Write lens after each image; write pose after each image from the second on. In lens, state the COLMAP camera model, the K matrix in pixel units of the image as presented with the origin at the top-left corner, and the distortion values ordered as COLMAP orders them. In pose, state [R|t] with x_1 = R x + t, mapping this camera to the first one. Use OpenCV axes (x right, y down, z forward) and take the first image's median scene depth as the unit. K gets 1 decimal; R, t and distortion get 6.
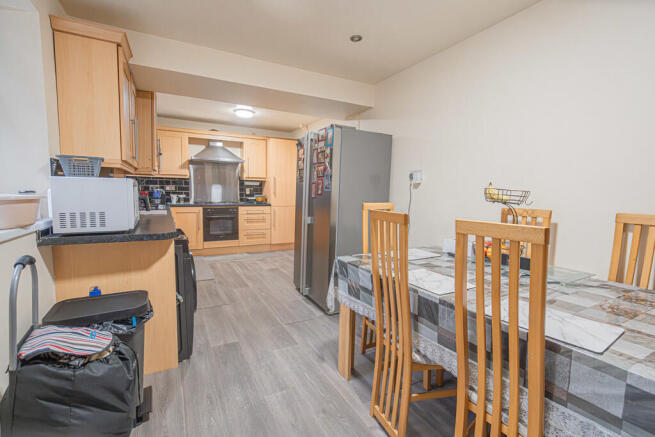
lens RADIAL K [[285.2, 0, 327.5], [0, 285.2, 218.5], [0, 0, 1]] dist [0.001267, 0.000115]
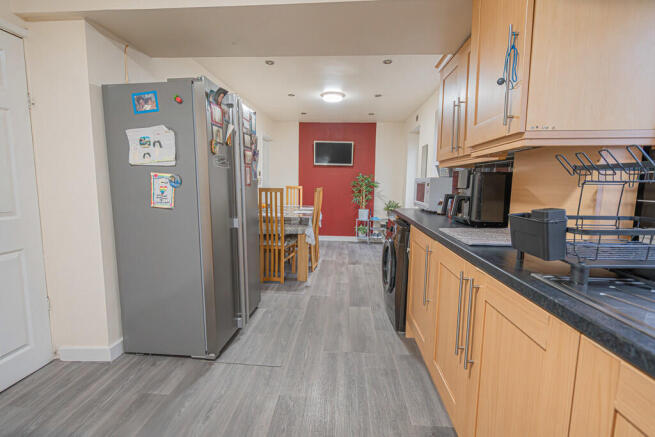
lens RADIAL K [[285.2, 0, 327.5], [0, 285.2, 218.5], [0, 0, 1]] dist [0.001267, 0.000115]
pose [[-0.837490, -0.075233, 0.541250, -0.811489], [0.043407, 0.978189, 0.203132, -0.169461], [-0.544727, 0.193615, -0.815957, 1.852630]]
